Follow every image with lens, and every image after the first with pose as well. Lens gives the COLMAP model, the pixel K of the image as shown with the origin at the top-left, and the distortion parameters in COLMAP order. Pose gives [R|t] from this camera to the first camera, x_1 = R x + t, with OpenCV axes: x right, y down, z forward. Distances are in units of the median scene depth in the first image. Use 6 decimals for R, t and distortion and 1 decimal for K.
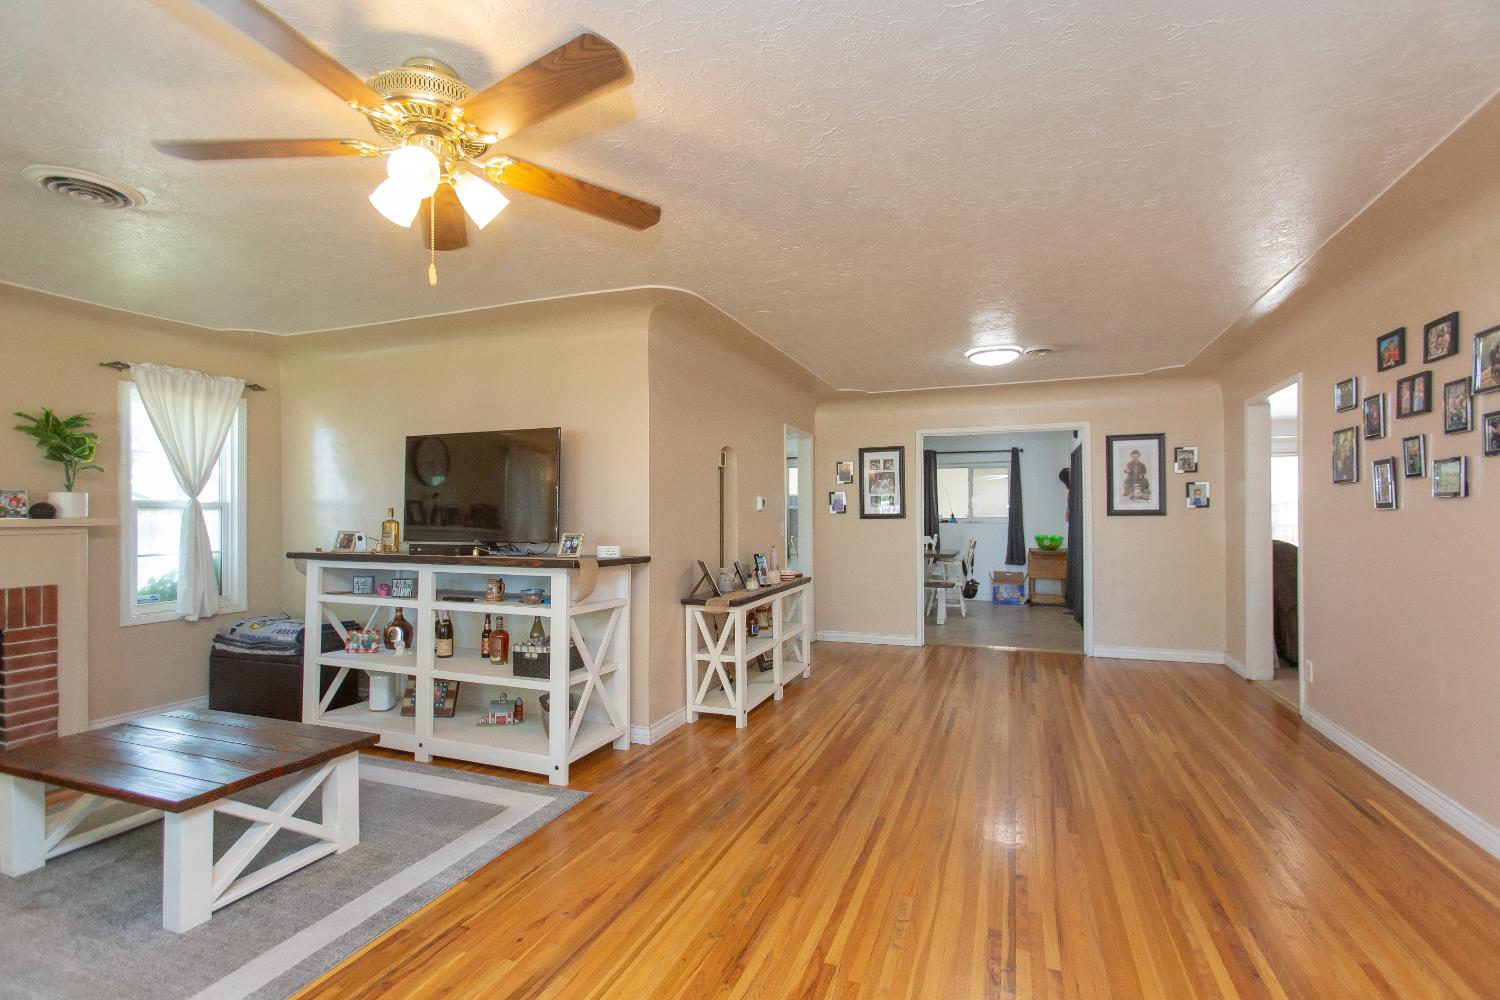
lens RADIAL K [[677.4, 0, 751.1], [0, 677.4, 509.6], [0, 0, 1]] dist [-0.010306, 0.006691]
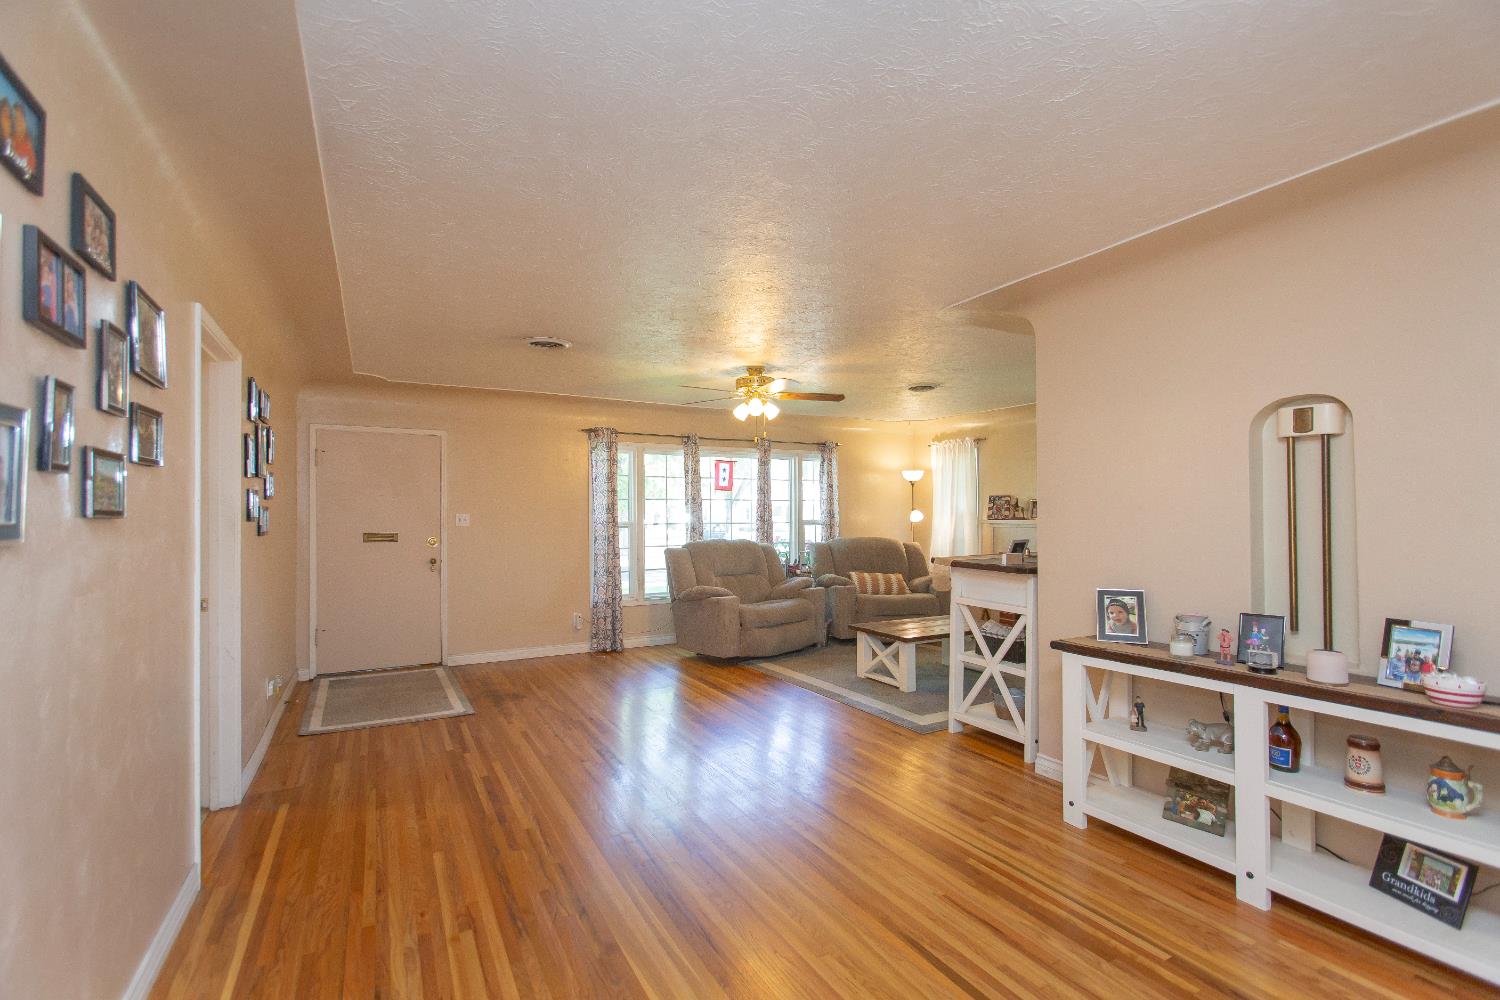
lens RADIAL K [[677.4, 0, 747.9], [0, 677.4, 508.2], [0, 0, 1]] dist [-0.010306, 0.006691]
pose [[-0.644680, -0.003423, -0.764445, 1.266223], [0.017007, 0.999678, -0.018819, -0.005023], [0.764264, -0.025133, -0.644414, 2.033500]]
